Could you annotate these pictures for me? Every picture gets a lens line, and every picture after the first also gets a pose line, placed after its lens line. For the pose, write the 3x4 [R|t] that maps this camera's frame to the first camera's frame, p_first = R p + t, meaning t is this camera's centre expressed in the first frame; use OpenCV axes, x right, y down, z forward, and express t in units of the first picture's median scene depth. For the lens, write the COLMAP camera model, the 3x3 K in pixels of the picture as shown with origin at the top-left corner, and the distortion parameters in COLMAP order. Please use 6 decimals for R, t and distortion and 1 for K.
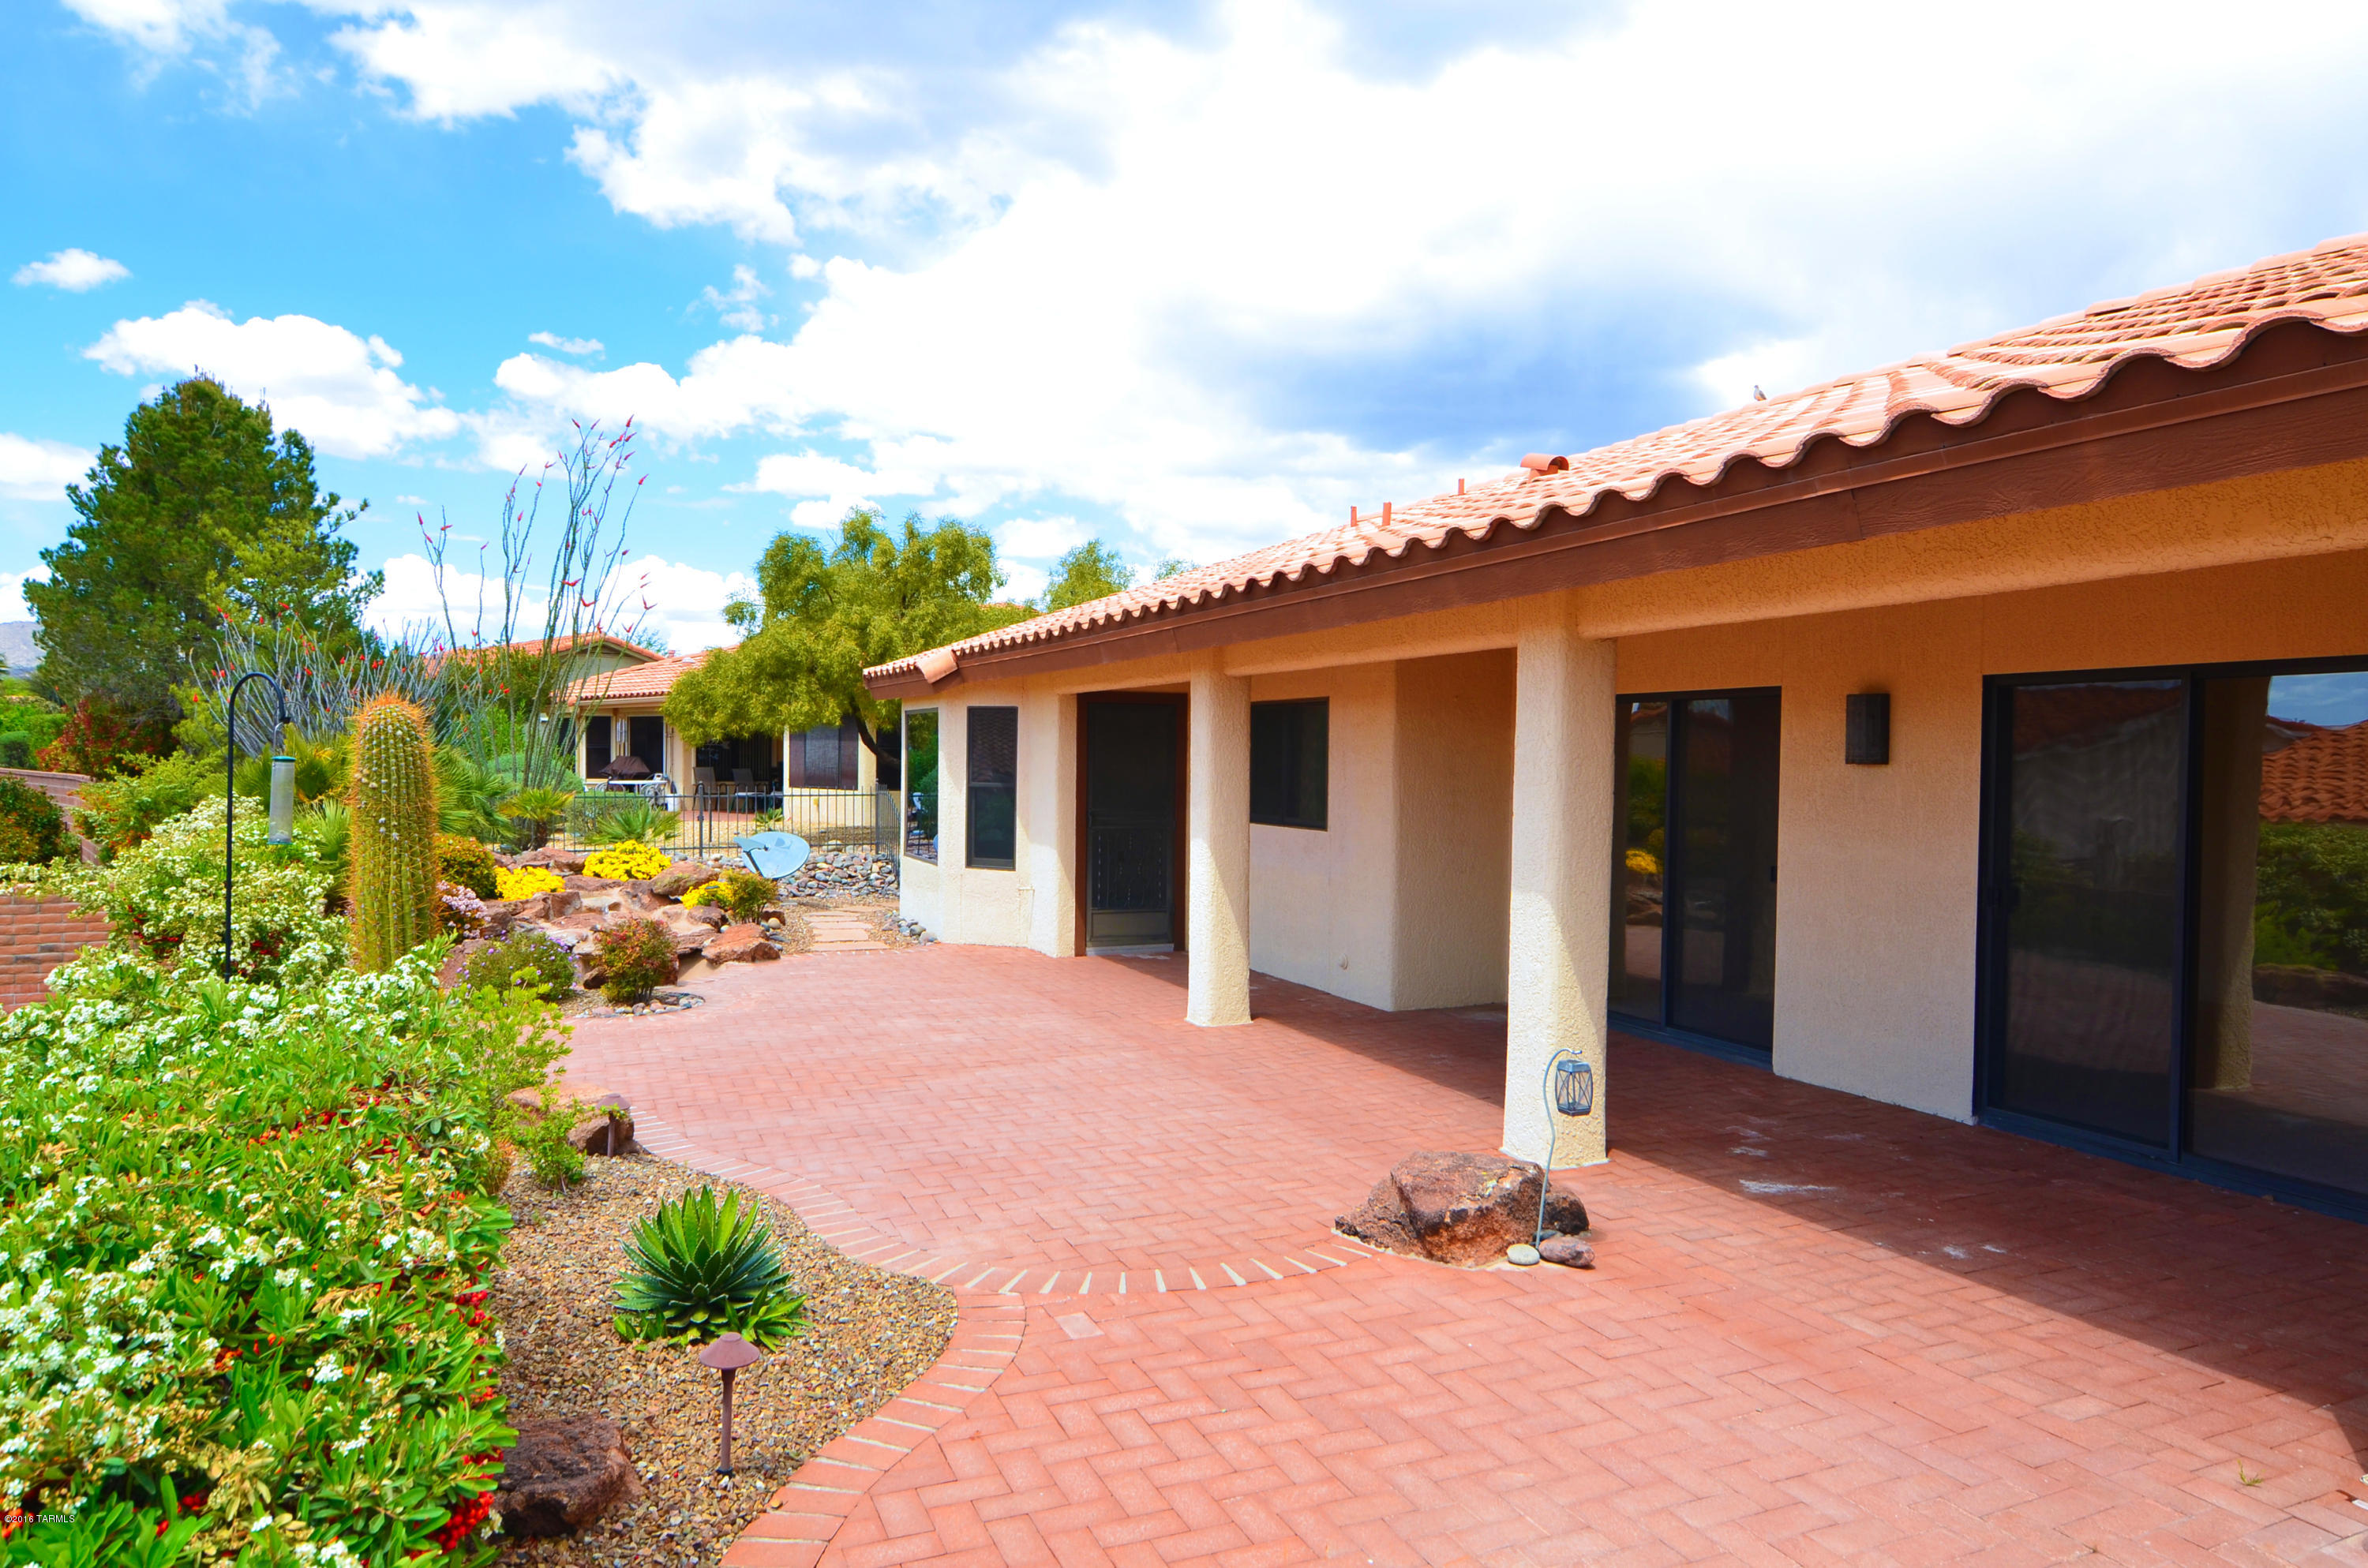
lens RADIAL K [[1583.6, 0, 1191.9], [0, 1583.6, 788.3], [0, 0, 1]] dist [-0.004203, -0.003915]
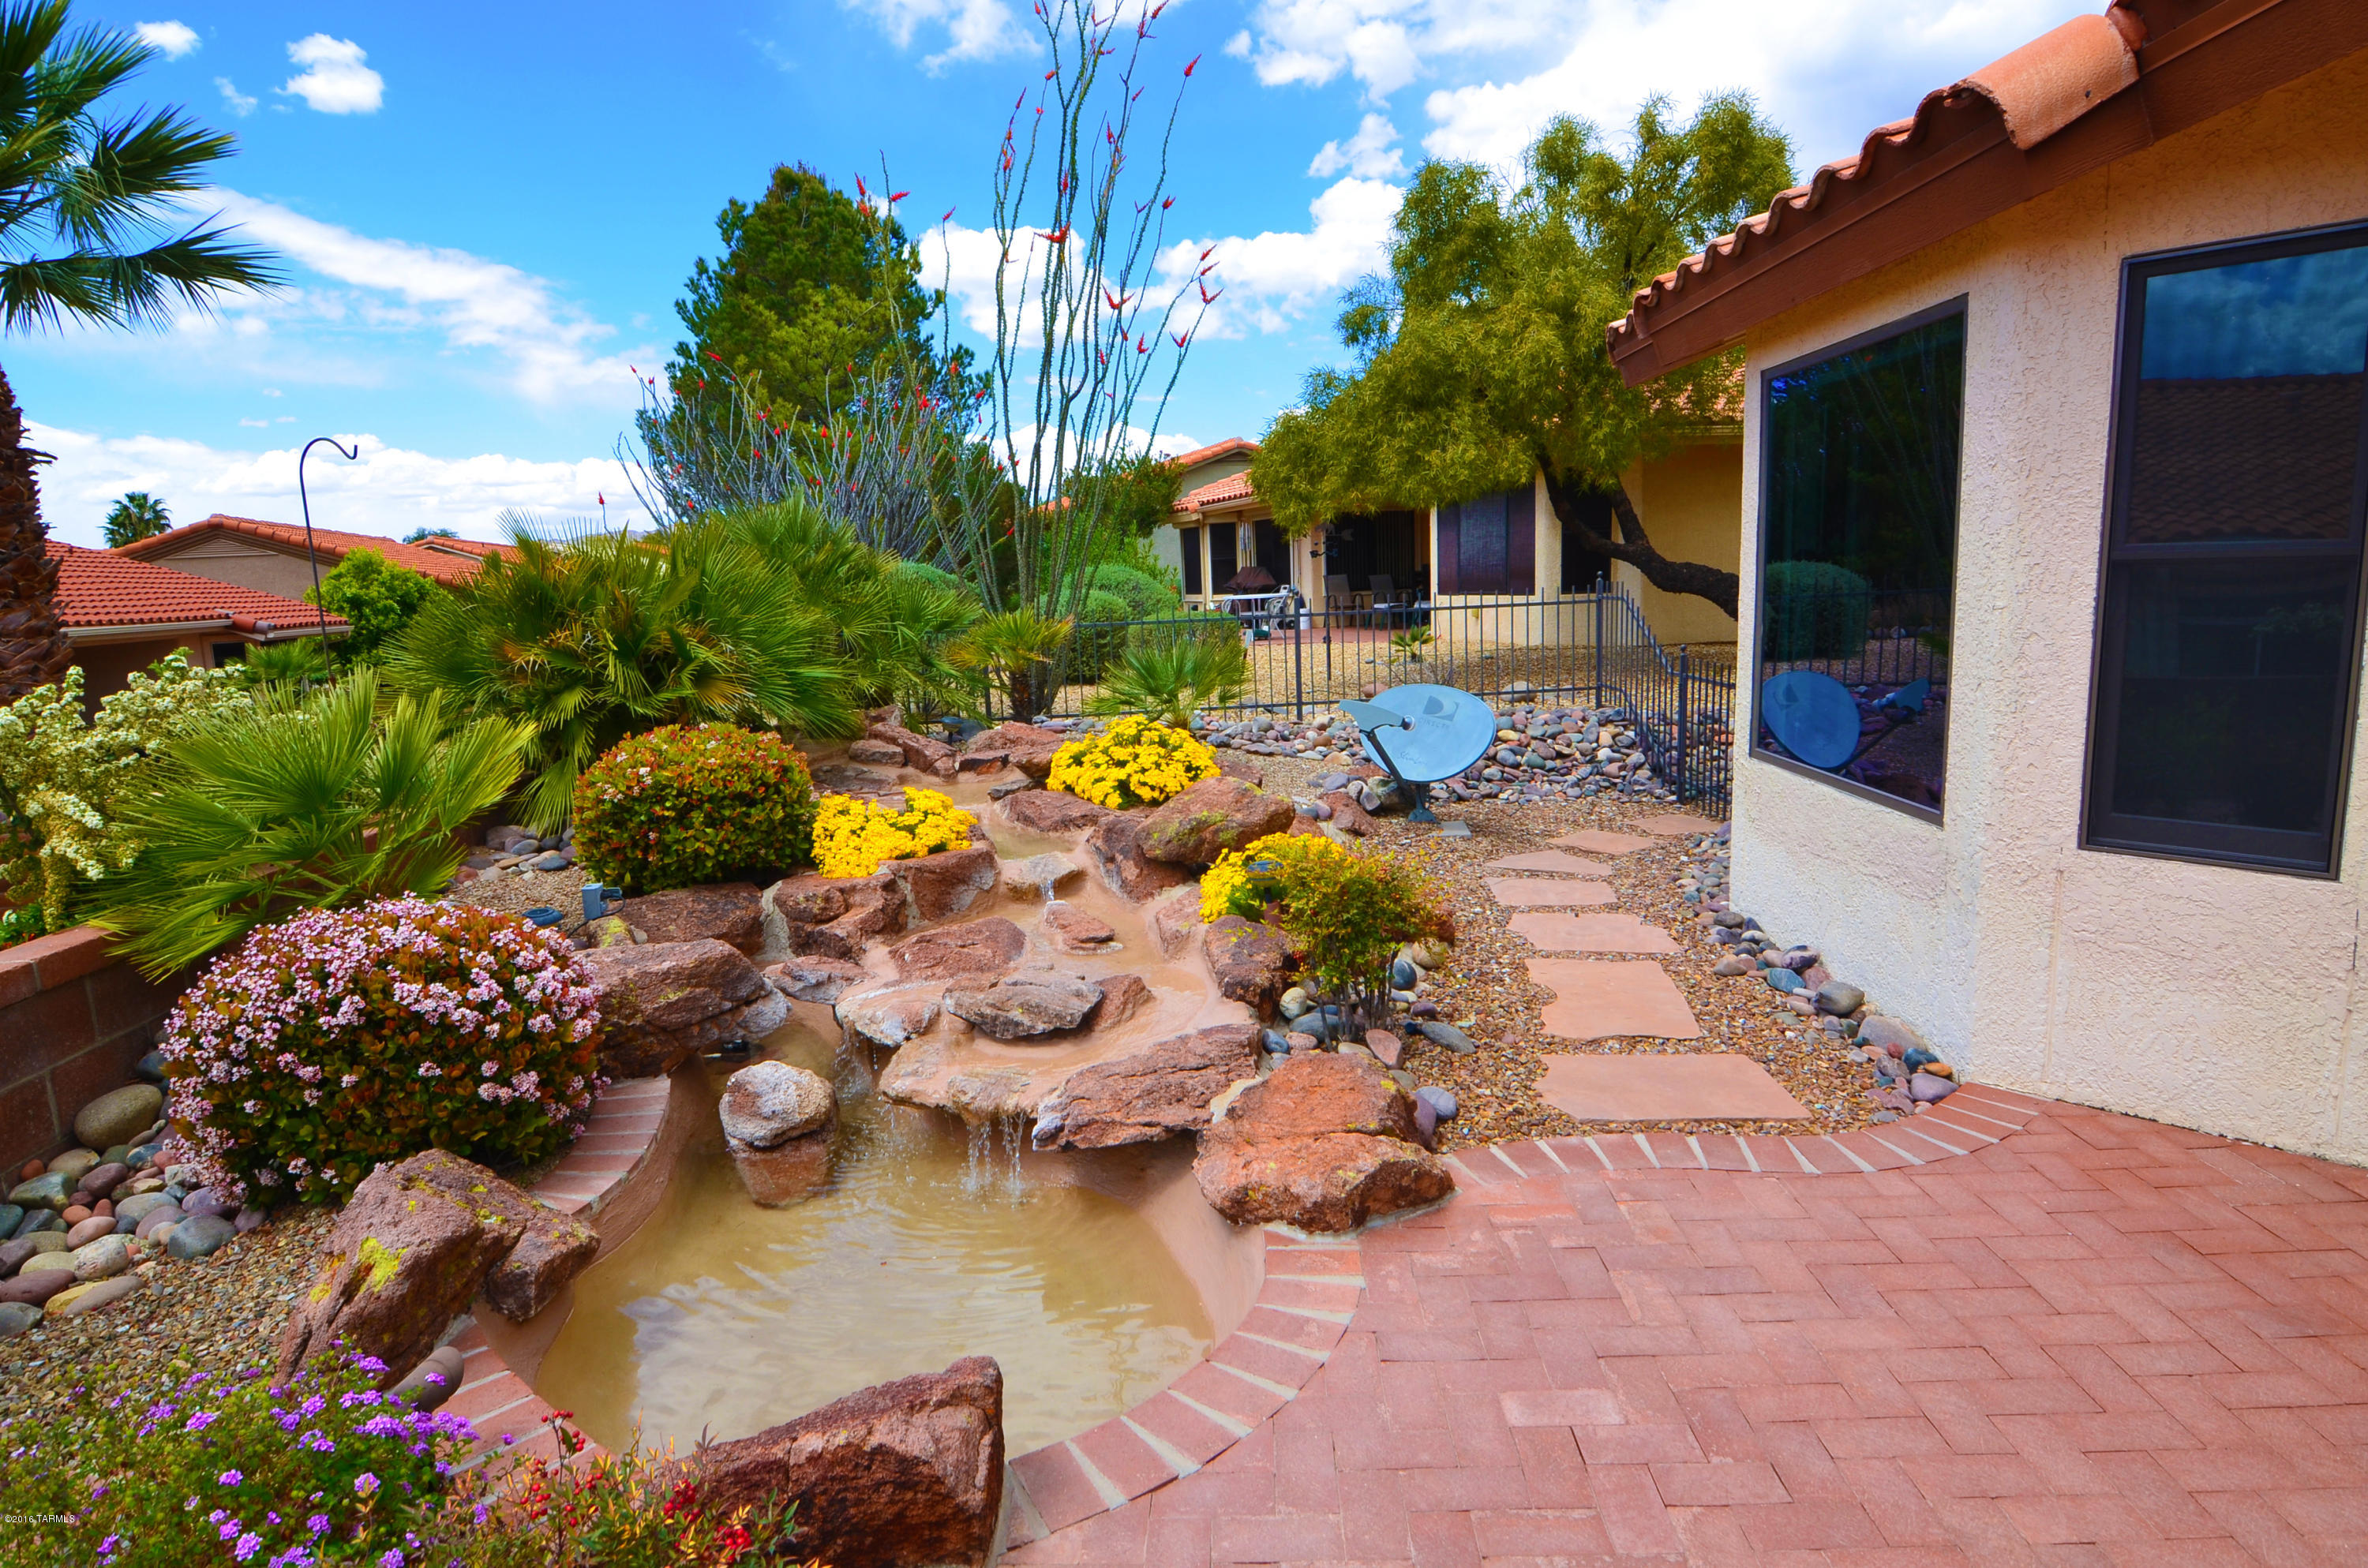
lens RADIAL K [[1311.6, 0, 1187.1], [0, 1311.6, 835.3], [0, 0, 1]] dist [-0.002194, -0.019987]
pose [[0.908582, 0.033668, -0.416347, -0.131254], [0.042022, 0.984322, 0.171301, 0.000473], [0.415587, -0.173137, 0.892923, 0.493954]]
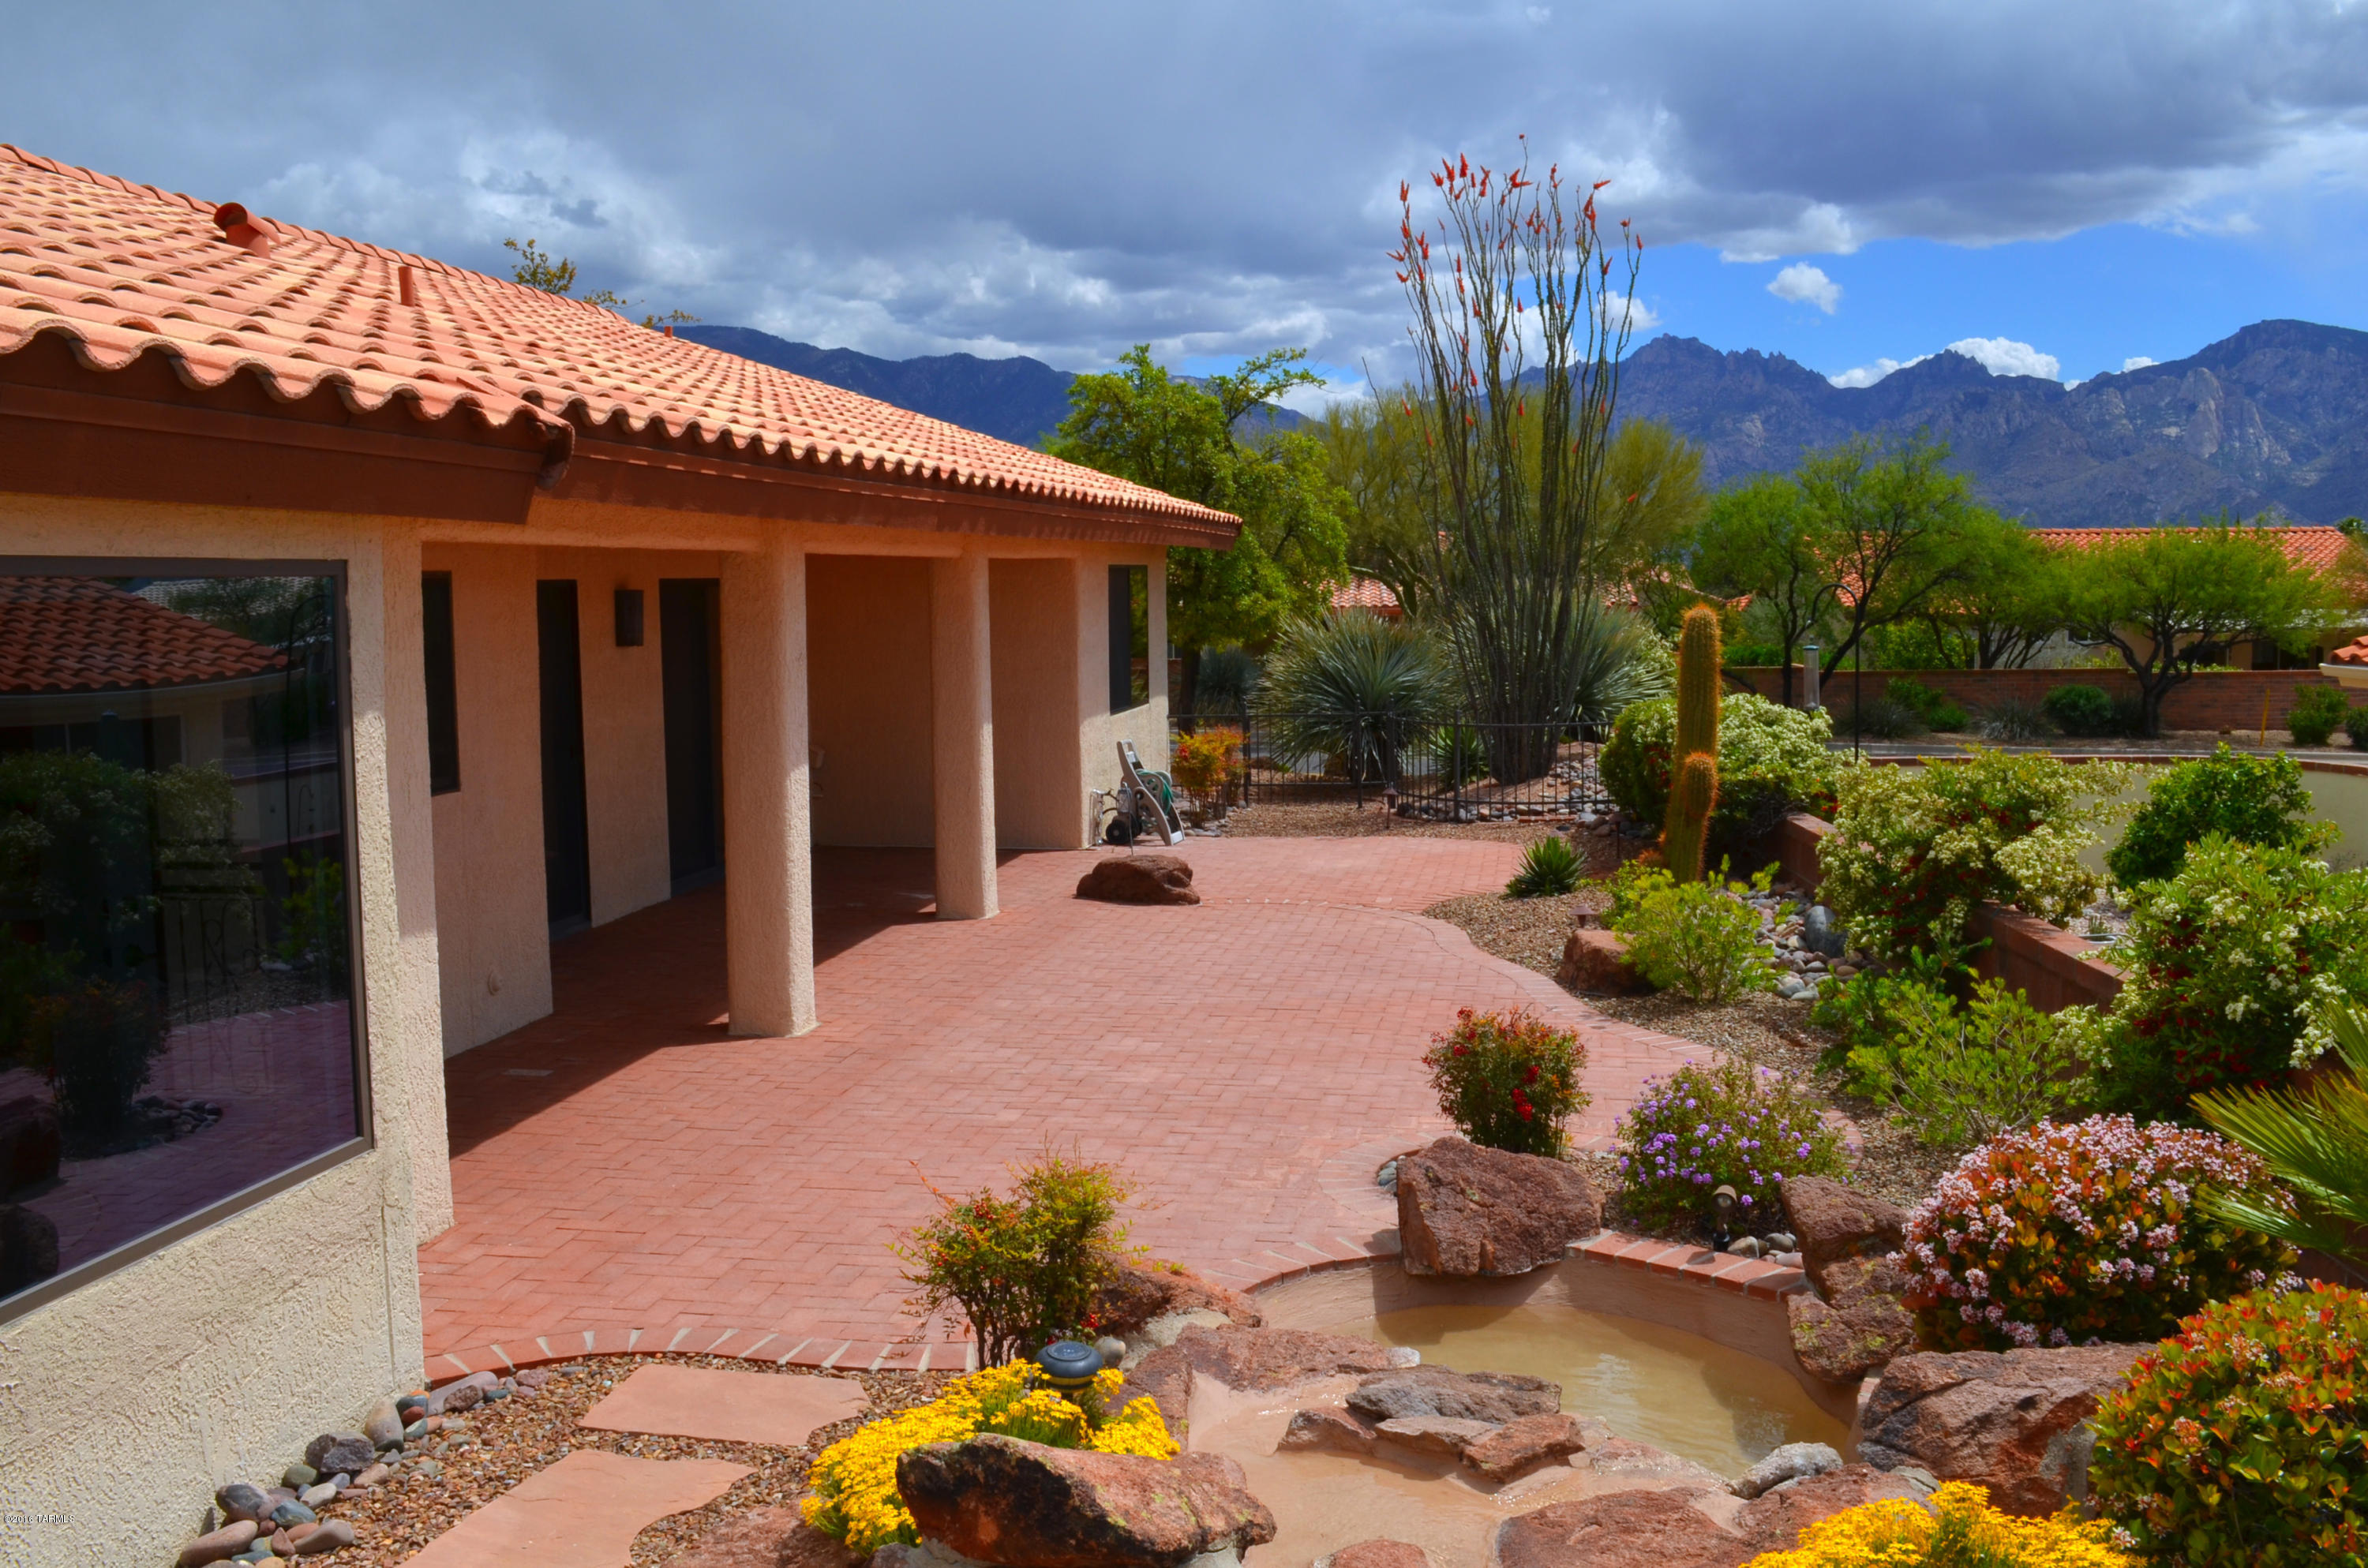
lens RADIAL K [[2202.0, 0, 1188.2], [0, 2202.0, 779.1], [0, 0, 1]] dist [-0.068068, 0.011797]
pose [[-0.846814, -0.052206, 0.529321, -0.330496], [0.008024, 0.993804, 0.110854, -0.038115], [-0.531828, 0.098120, -0.841149, 0.858532]]
